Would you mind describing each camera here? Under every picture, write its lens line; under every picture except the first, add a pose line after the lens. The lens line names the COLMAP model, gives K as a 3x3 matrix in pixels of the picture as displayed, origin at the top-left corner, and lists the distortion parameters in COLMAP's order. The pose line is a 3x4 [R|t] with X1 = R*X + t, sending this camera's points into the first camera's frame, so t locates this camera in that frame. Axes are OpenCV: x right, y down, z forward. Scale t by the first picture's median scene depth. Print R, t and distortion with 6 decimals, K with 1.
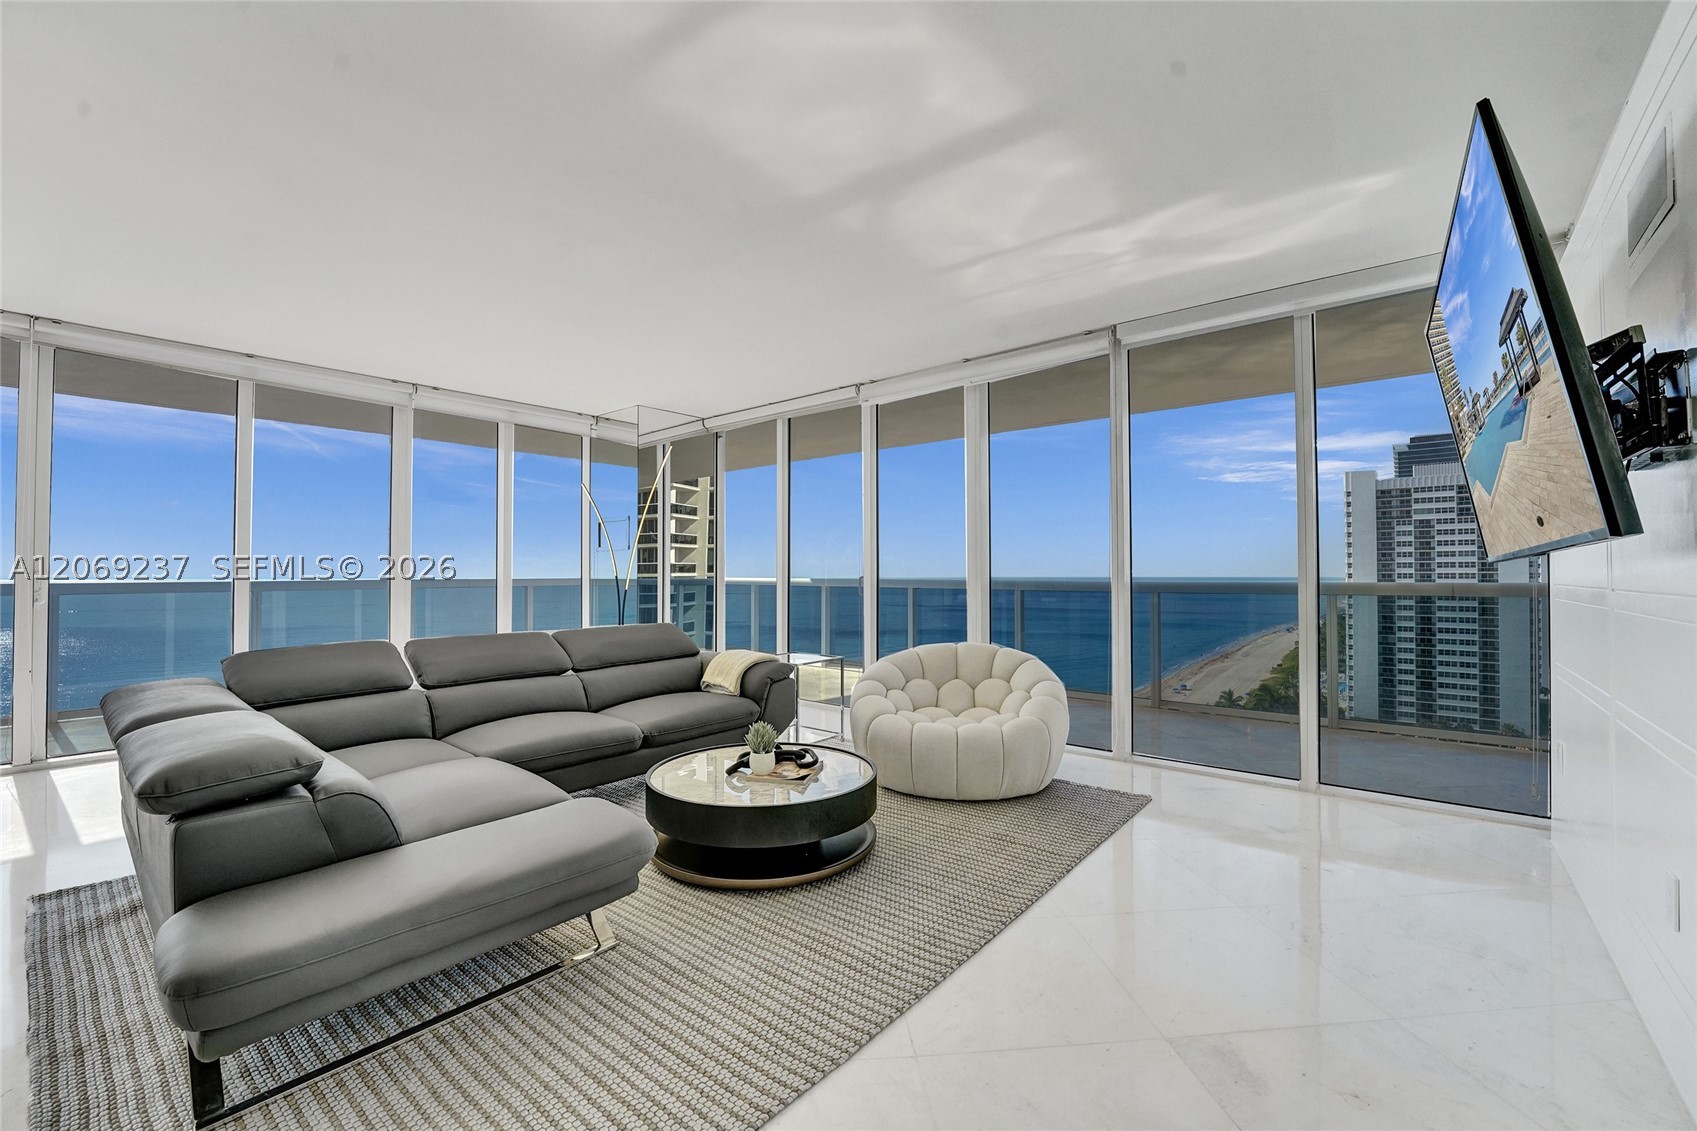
lens RADIAL K [[692.8, 0, 846.3], [0, 692.8, 559.8], [0, 0, 1]] dist [-0.034326, 0.006328]
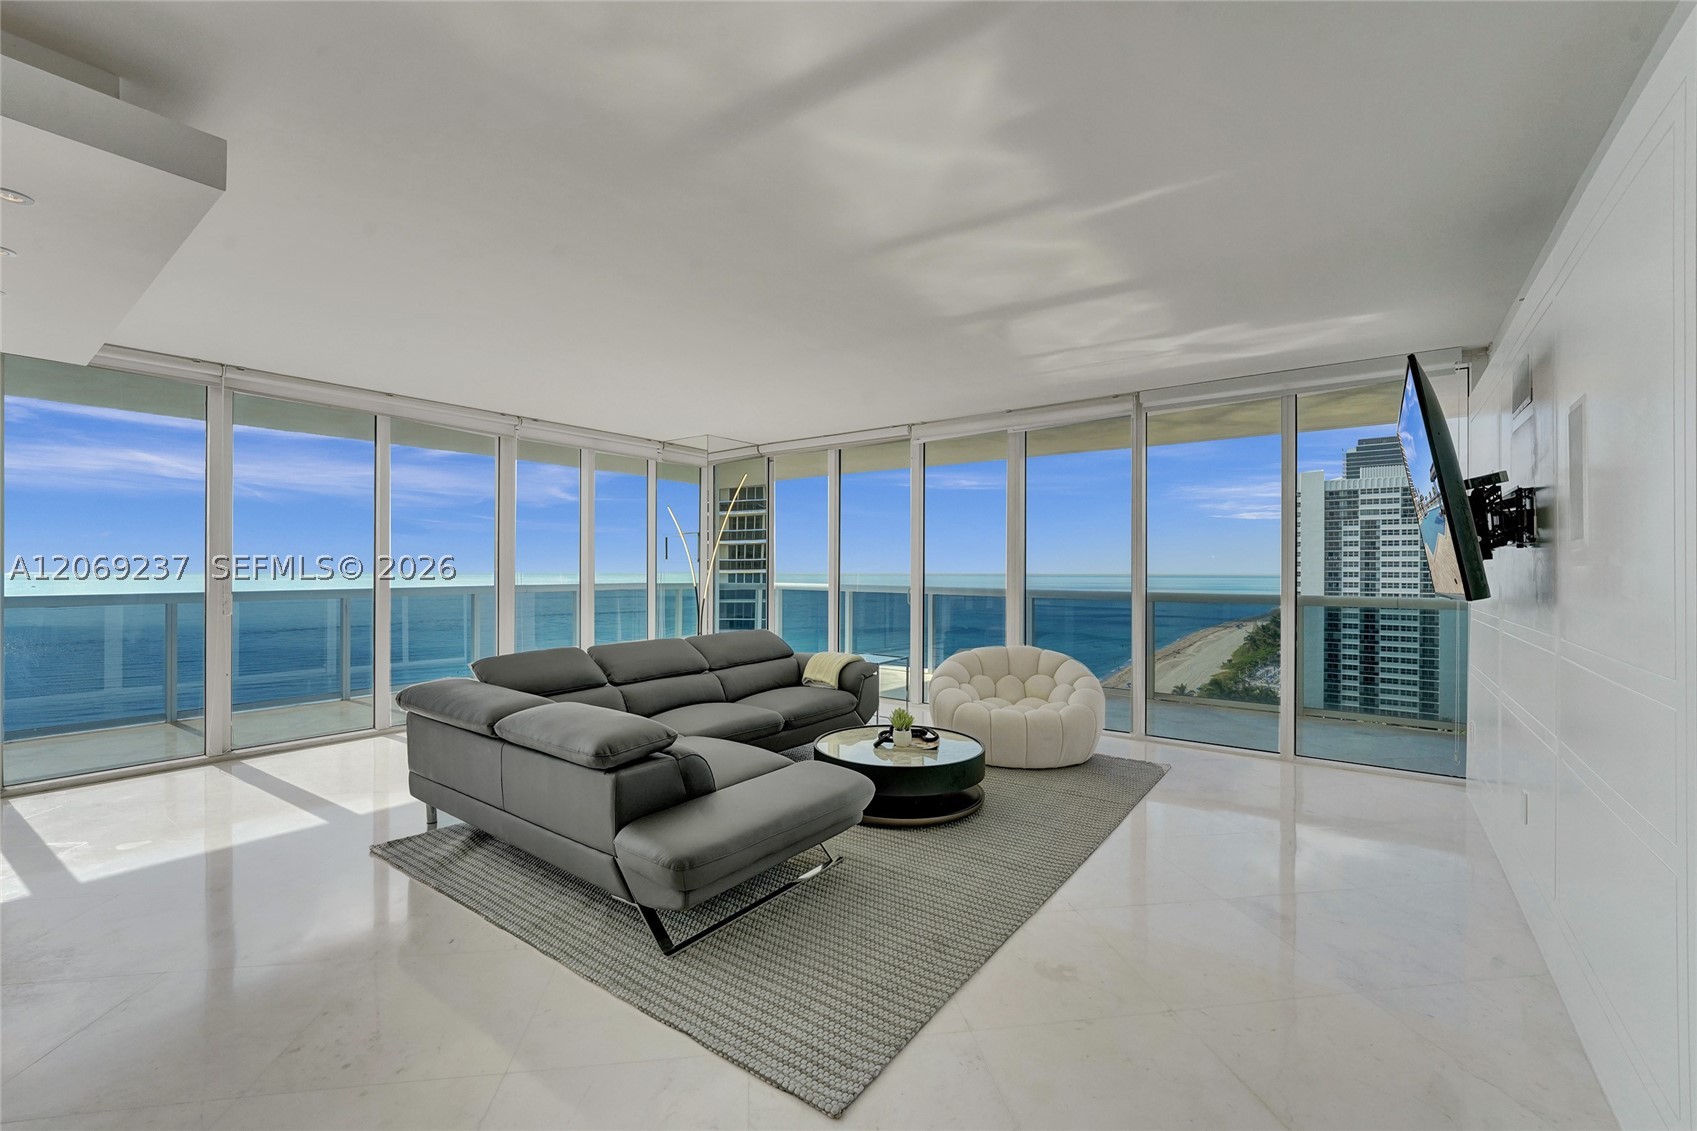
lens RADIAL K [[690.9, 0, 847.9], [0, 690.9, 567.0], [0, 0, 1]] dist [-0.008922, 0.001101]
pose [[0.998335, 0.005659, 0.057398, -0.219530], [-0.006613, 0.999843, 0.016448, -0.043900], [-0.057296, -0.016800, 0.998216, -0.240163]]
